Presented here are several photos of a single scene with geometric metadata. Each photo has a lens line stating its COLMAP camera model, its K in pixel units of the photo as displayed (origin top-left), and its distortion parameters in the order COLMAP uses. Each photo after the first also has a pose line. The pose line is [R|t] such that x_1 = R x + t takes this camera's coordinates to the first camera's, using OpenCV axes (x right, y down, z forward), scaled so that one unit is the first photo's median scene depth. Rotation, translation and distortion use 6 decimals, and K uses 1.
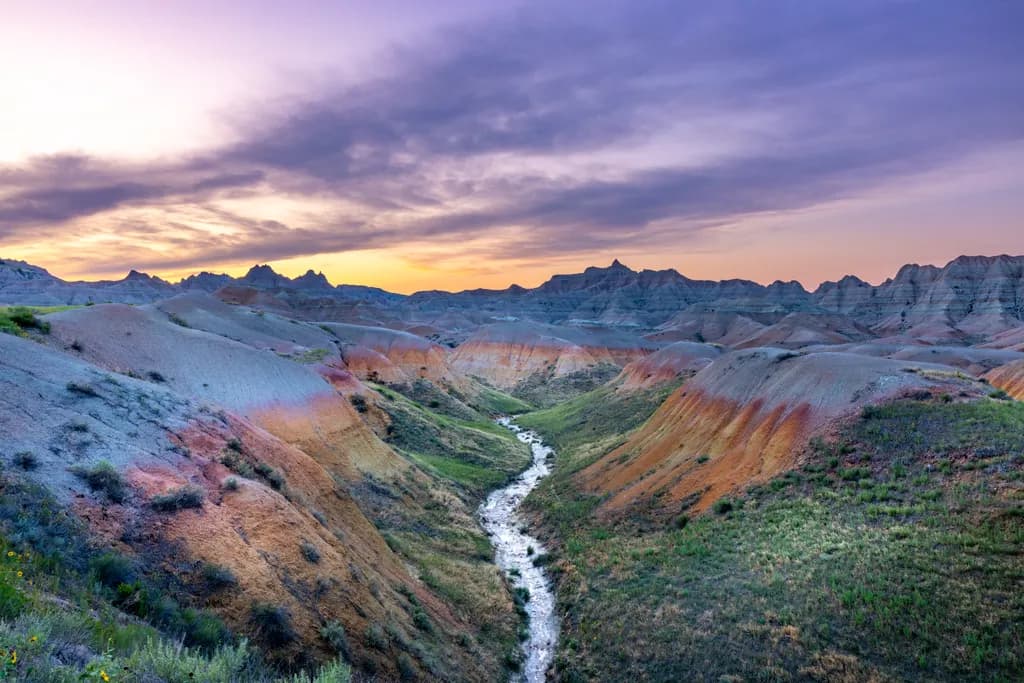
lens RADIAL K [[813.6, 0, 507.8], [0, 813.6, 340.9], [0, 0, 1]] dist [0.019391, -0.002081]
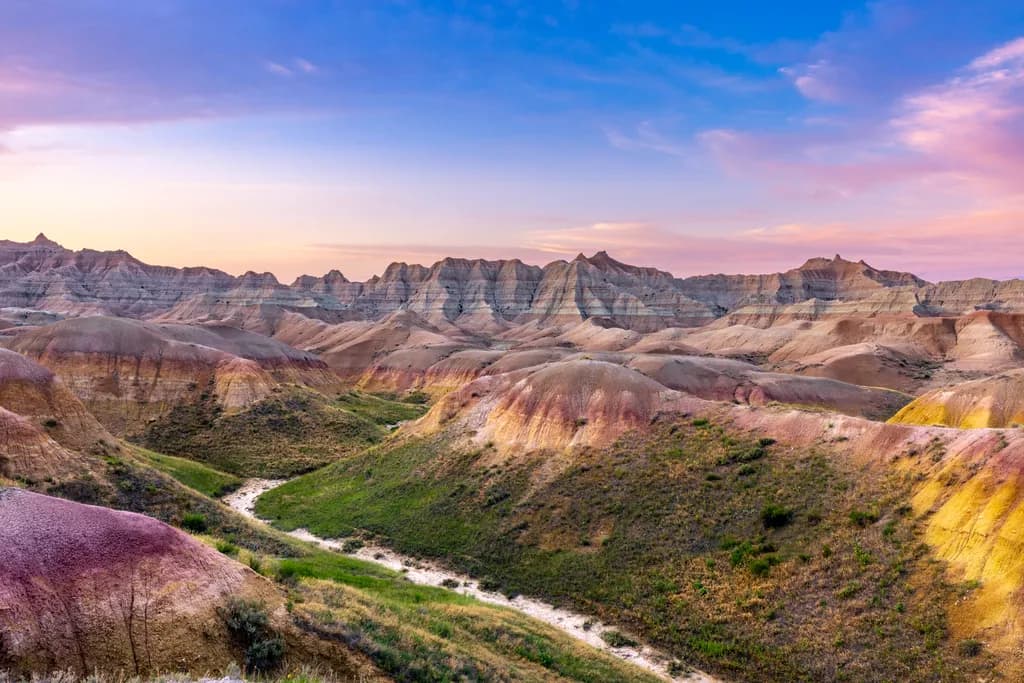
lens RADIAL K [[813.6, 0, 509.3], [0, 813.6, 336.7], [0, 0, 1]] dist [0.019391, -0.002081]
pose [[0.764384, 0.003658, 0.644751, -0.056563], [-0.006199, 0.999979, 0.001676, -0.004377], [-0.644731, -0.005278, 0.764391, 0.143499]]
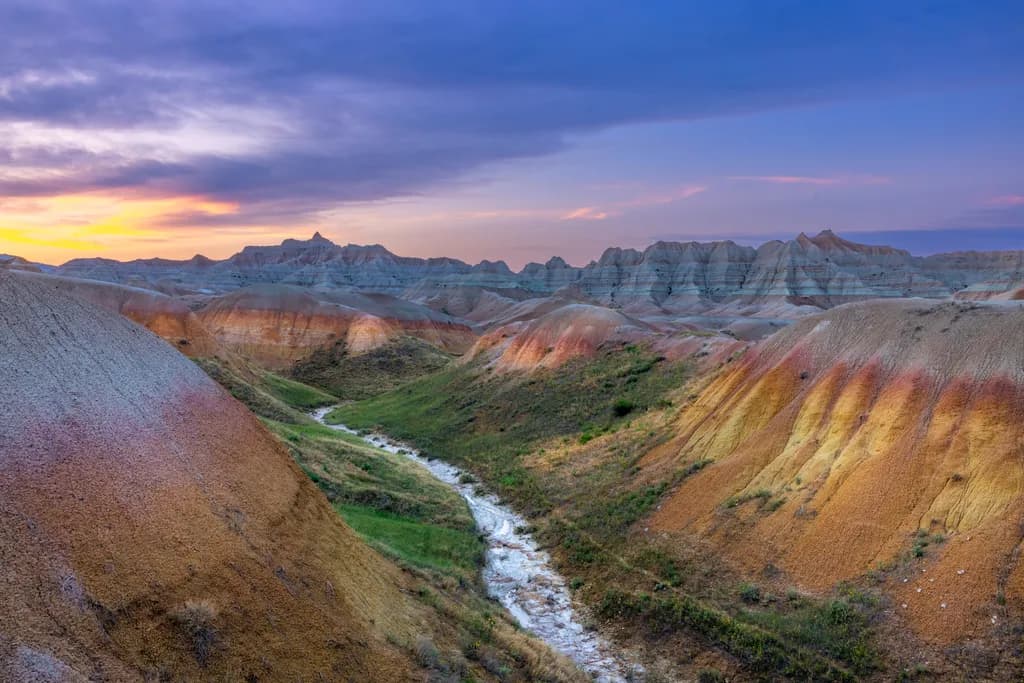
lens RADIAL K [[813.6, 0, 509.7], [0, 813.6, 333.0], [0, 0, 1]] dist [0.019391, -0.002081]
pose [[0.924387, 0.002182, 0.381450, -0.031421], [-0.007198, 0.999905, 0.011723, 0.004748], [-0.381388, -0.013582, 0.924315, 0.085629]]
